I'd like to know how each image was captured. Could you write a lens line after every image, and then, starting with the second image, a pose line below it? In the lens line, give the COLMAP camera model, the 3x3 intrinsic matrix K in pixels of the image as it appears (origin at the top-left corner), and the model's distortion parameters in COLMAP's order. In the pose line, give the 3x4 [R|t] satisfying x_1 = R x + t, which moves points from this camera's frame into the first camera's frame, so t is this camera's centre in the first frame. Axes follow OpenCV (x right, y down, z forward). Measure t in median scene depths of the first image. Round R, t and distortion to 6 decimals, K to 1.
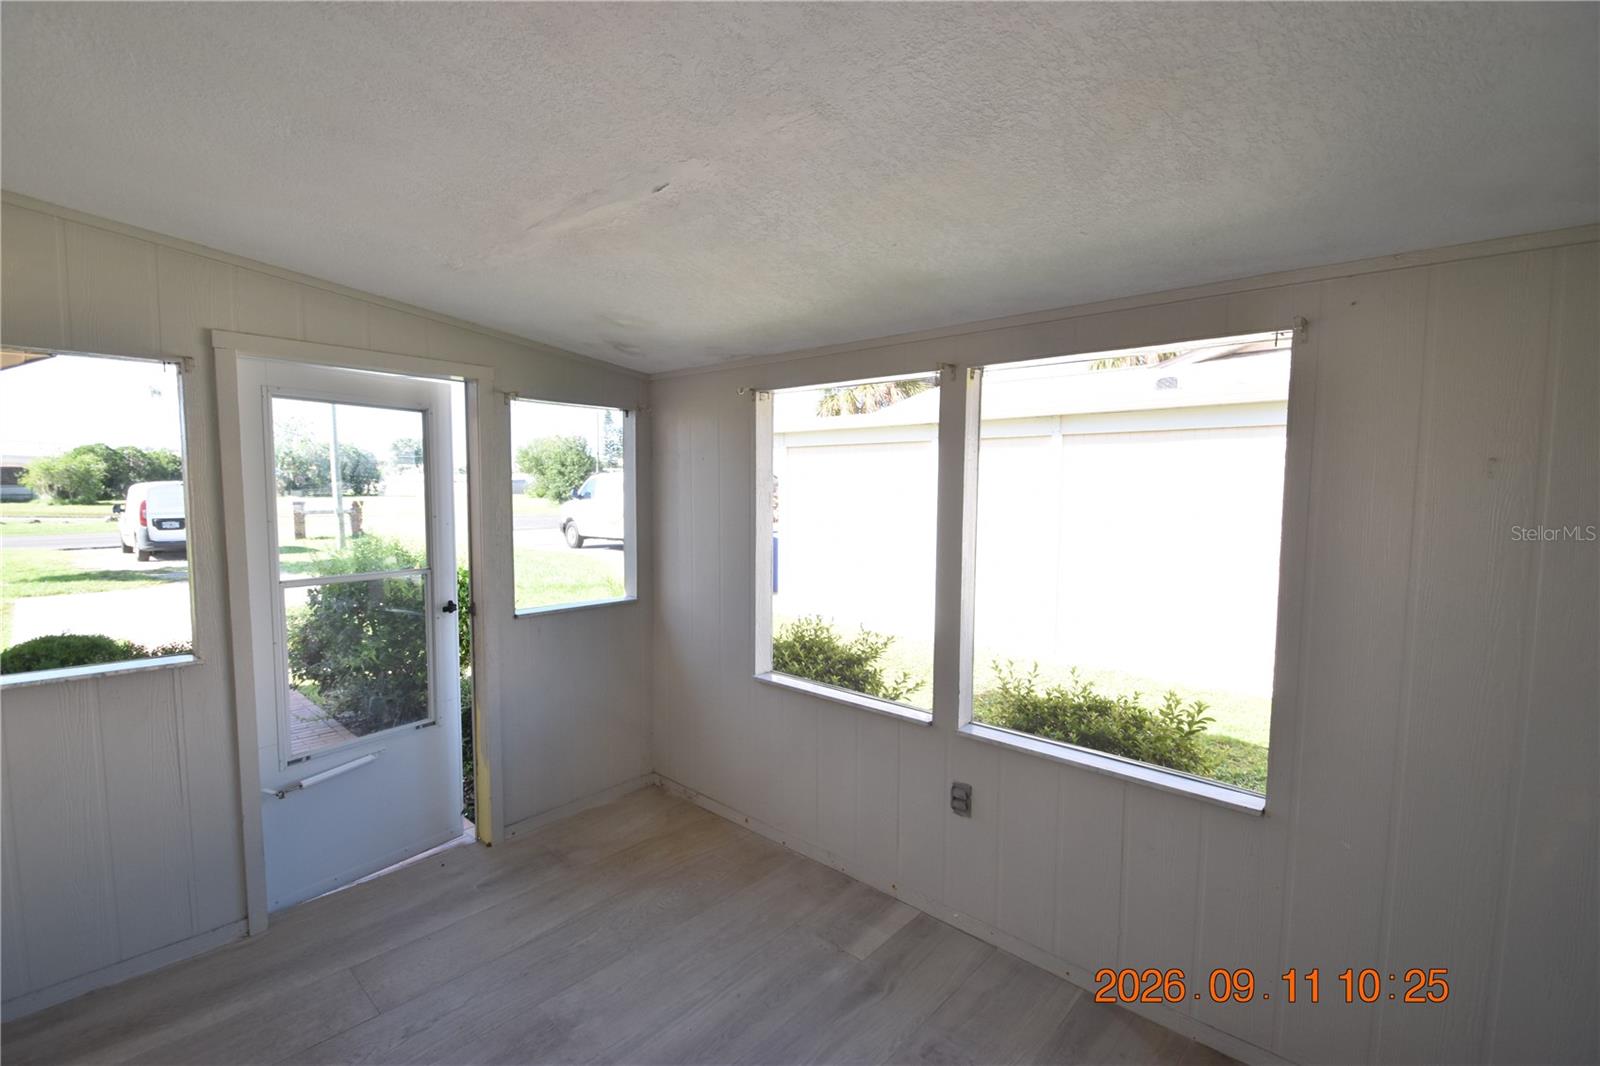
lens RADIAL K [[696.2, 0, 794.7], [0, 696.2, 531.3], [0, 0, 1]] dist [0.001714, -0.008699]
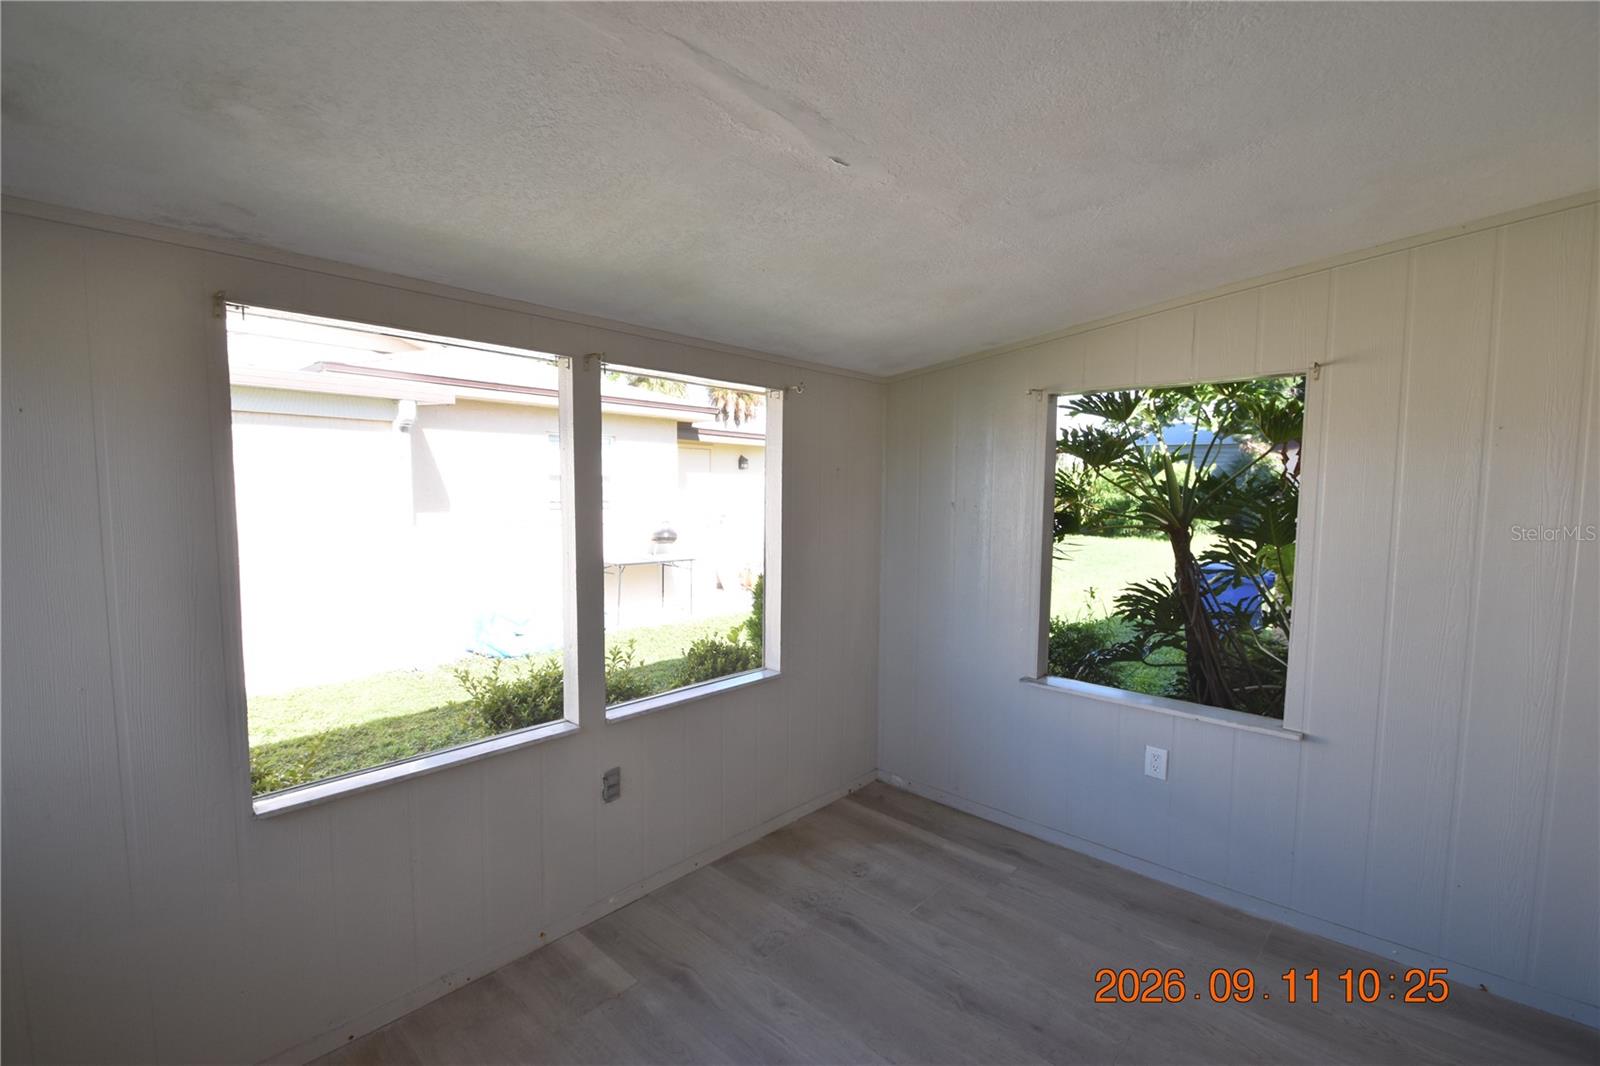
lens RADIAL K [[696.2, 0, 794.5], [0, 696.2, 531.2], [0, 0, 1]] dist [0.001714, -0.008699]
pose [[0.008721, -0.069253, 0.997561, -0.752515], [0.054681, 0.996139, 0.068677, -0.043221], [-0.998466, 0.053948, 0.012474, 0.696029]]
